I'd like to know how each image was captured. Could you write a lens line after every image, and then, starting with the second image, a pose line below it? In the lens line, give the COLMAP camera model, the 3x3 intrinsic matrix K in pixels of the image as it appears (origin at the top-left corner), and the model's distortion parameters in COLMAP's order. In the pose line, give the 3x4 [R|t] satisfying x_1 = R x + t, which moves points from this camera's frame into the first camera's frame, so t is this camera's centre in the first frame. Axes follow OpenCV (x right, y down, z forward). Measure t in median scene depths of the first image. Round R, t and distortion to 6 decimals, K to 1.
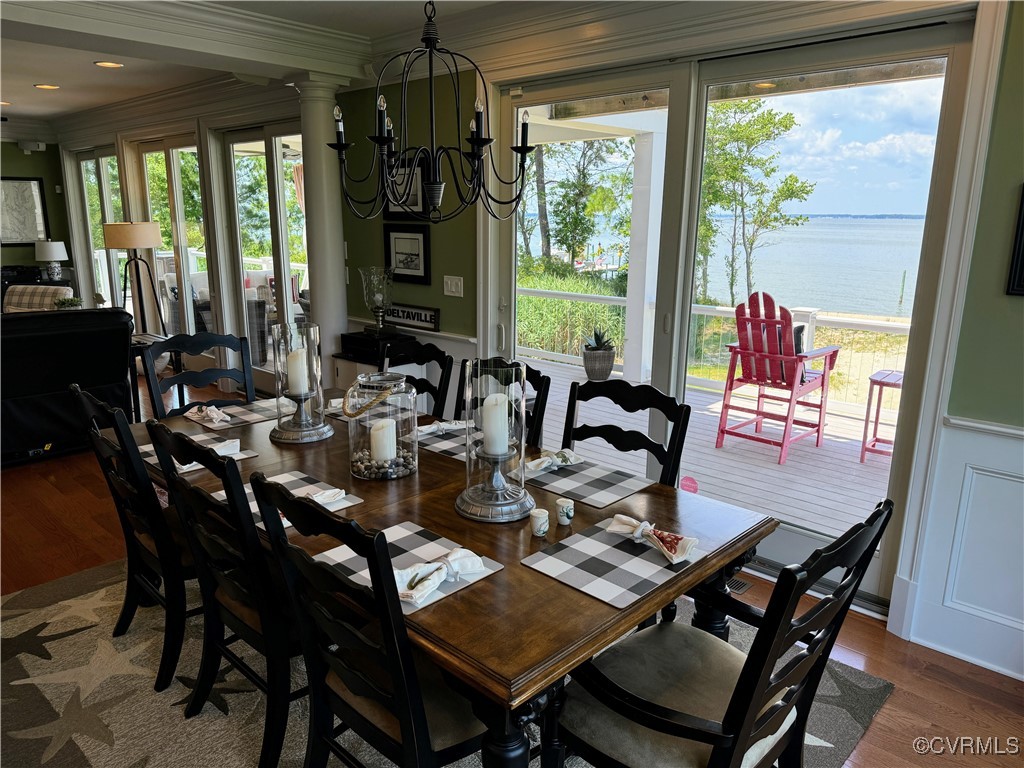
lens RADIAL K [[732.2, 0, 510.0], [0, 732.2, 388.6], [0, 0, 1]] dist [0.008390, -0.004315]
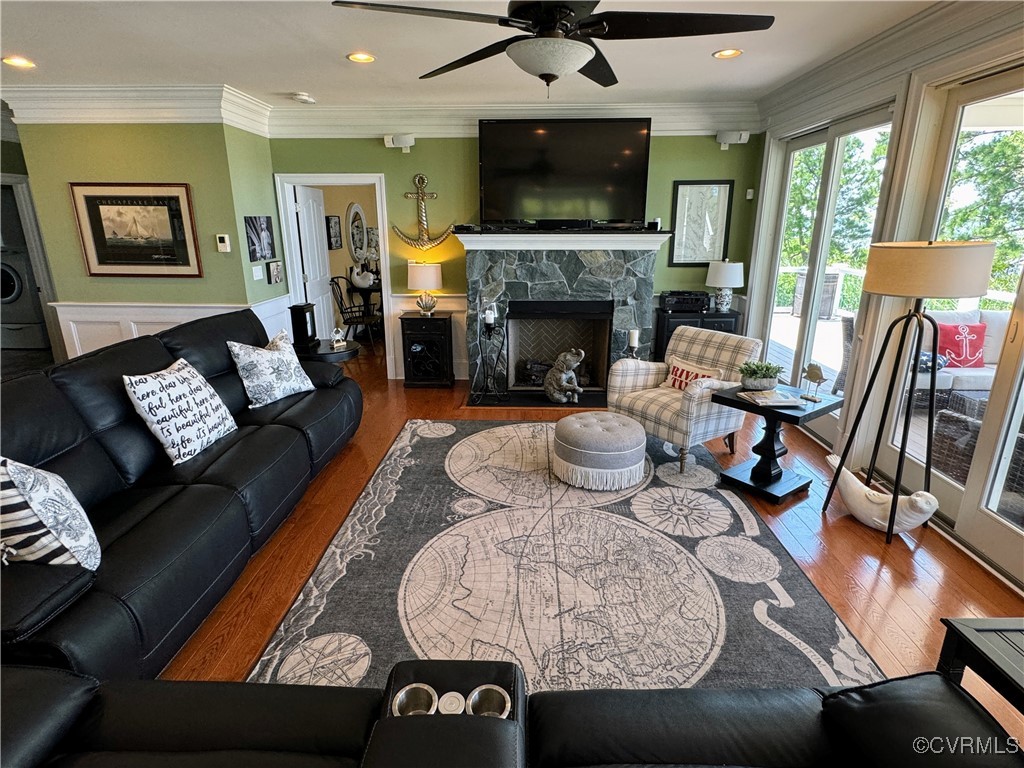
lens RADIAL K [[535.9, 0, 515.5], [0, 535.9, 383.6], [0, 0, 1]] dist [0.001336, 0.000419]
pose [[0.673669, 0.200580, -0.711293, -0.342672], [-0.163009, 0.979089, 0.121709, -0.105160], [0.720832, 0.033956, 0.692278, 0.441552]]
